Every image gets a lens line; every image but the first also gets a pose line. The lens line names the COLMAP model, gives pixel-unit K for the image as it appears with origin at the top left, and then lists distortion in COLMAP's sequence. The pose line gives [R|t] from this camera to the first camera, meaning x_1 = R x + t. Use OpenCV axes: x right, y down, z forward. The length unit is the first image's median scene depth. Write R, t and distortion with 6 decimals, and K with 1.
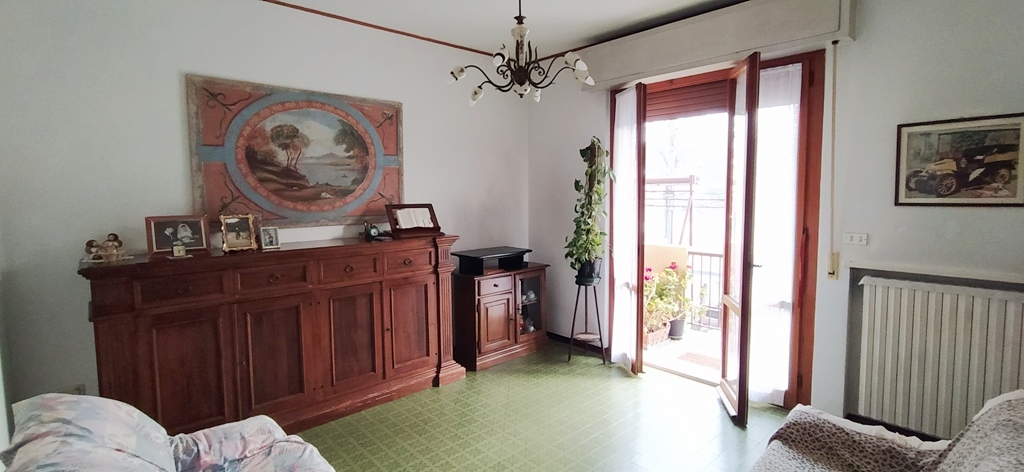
lens RADIAL K [[466.9, 0, 515.4], [0, 466.9, 223.2], [0, 0, 1]] dist [-0.002098, 0.000053]
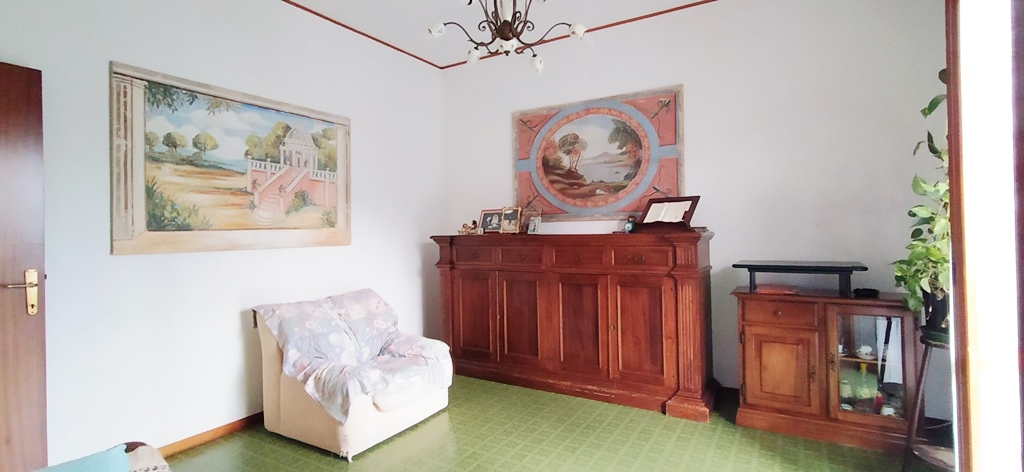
lens RADIAL K [[466.9, 0, 515.4], [0, 466.9, 223.2], [0, 0, 1]] dist [-0.002098, 0.000053]
pose [[0.281379, -0.006987, -0.959571, 0.601411], [-0.053059, 0.998330, -0.022828, 0.049741], [0.958129, 0.057338, 0.280538, 0.541180]]
